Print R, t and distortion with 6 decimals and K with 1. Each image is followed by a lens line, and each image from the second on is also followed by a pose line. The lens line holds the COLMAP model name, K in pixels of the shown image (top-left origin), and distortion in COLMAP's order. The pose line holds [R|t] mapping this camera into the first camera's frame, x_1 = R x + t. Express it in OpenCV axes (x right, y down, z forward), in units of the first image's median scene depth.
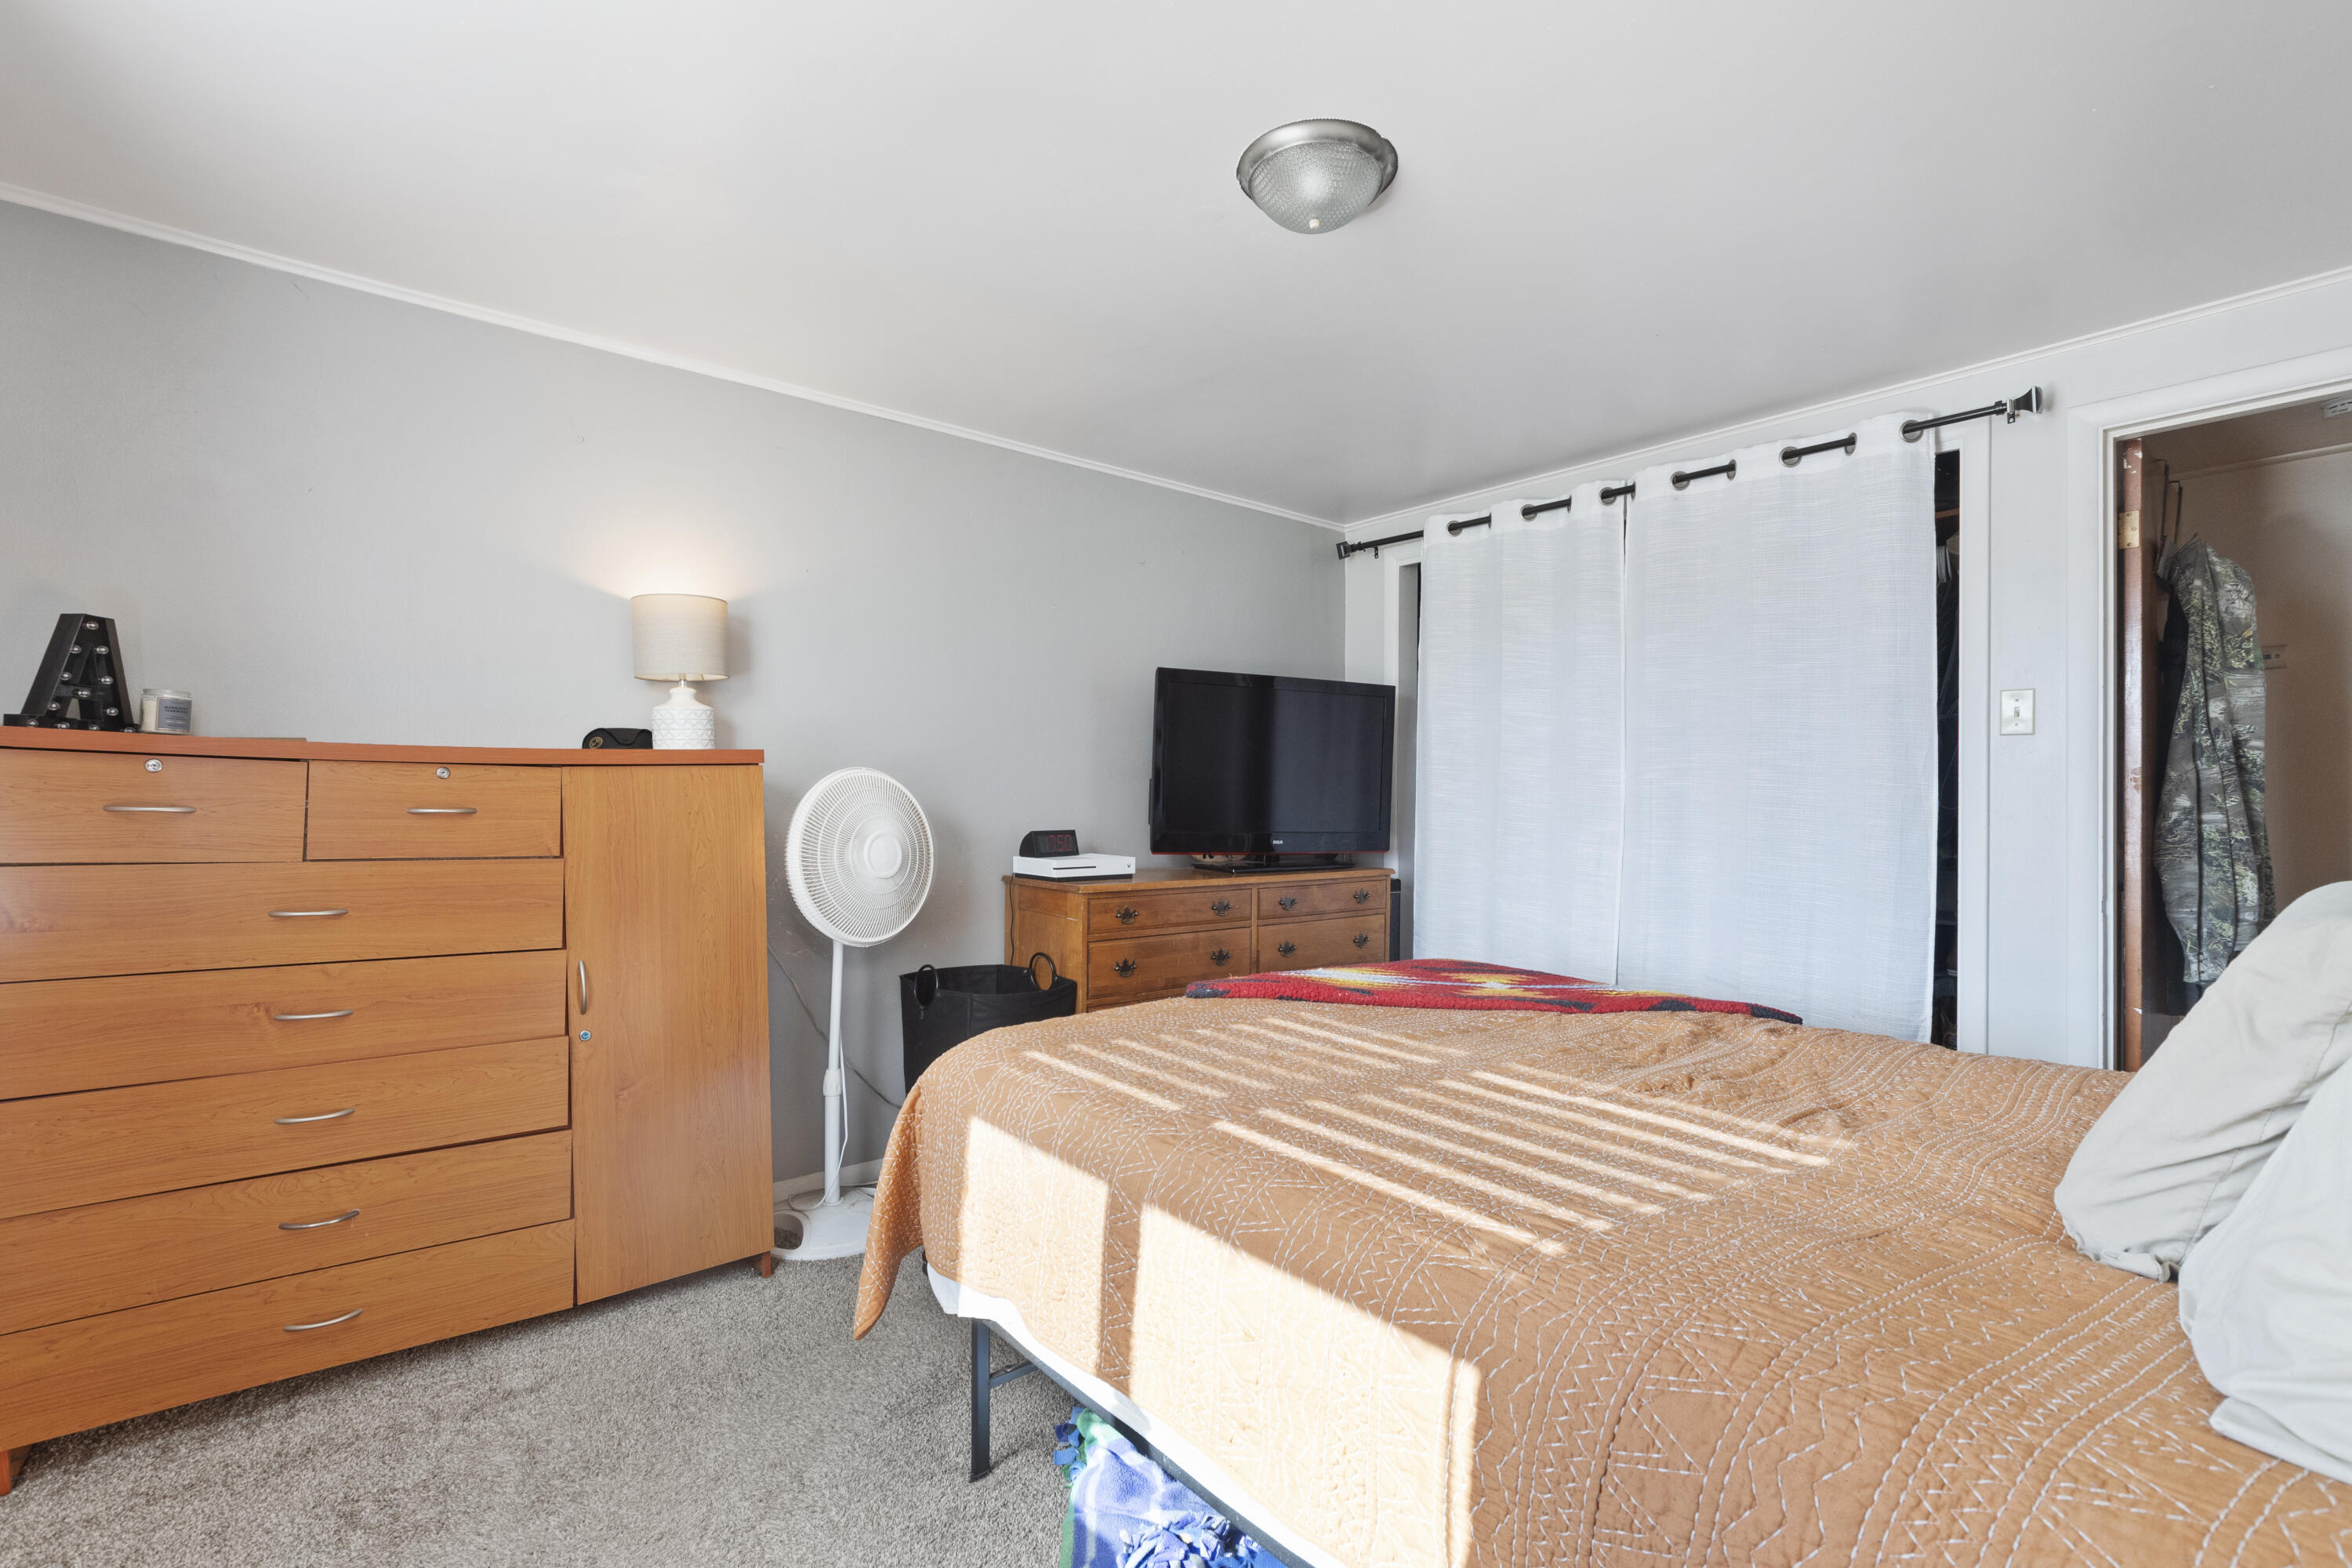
lens RADIAL K [[1041.3, 0, 1182.3], [0, 1041.3, 797.6], [0, 0, 1]] dist [-0.002987, -0.000448]
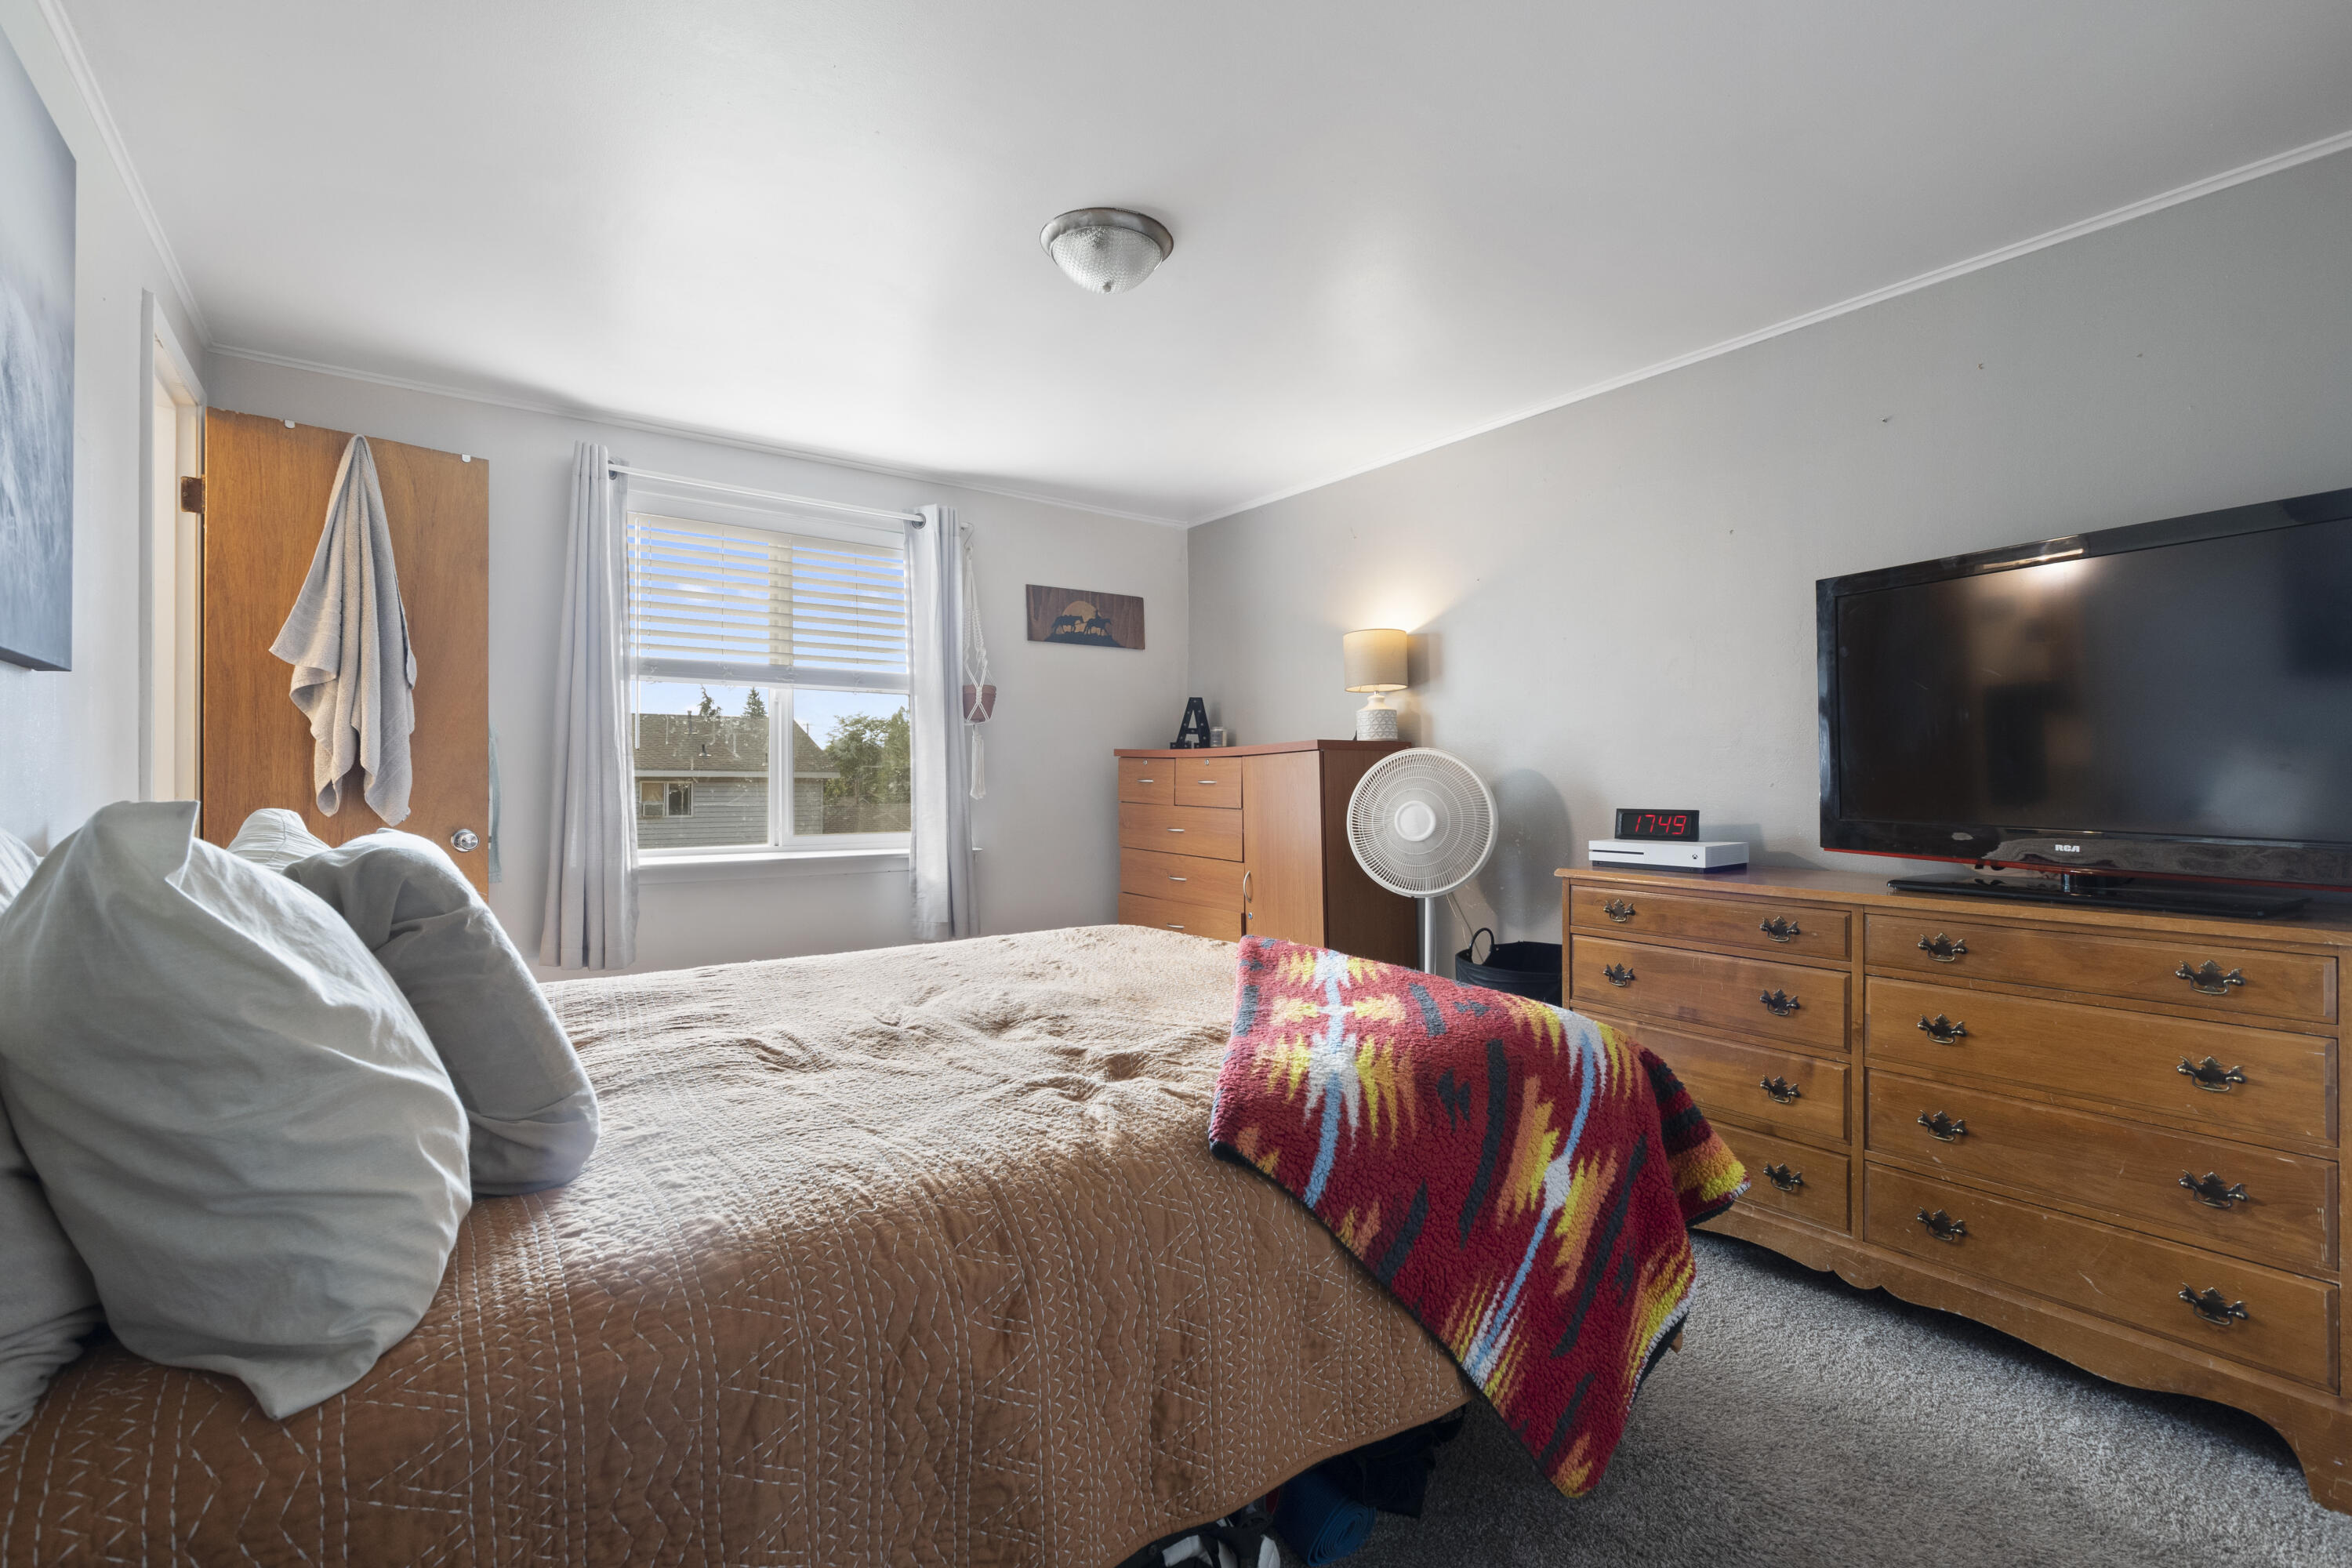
lens RADIAL K [[1041.3, 0, 1182.3], [0, 1041.3, 797.6], [0, 0, 1]] dist [-0.002987, -0.000448]
pose [[0.027743, 0.007714, -0.999585, 0.706818], [0.004026, 0.999961, 0.007828, 0.013285], [0.999607, -0.004241, 0.027711, 0.599162]]
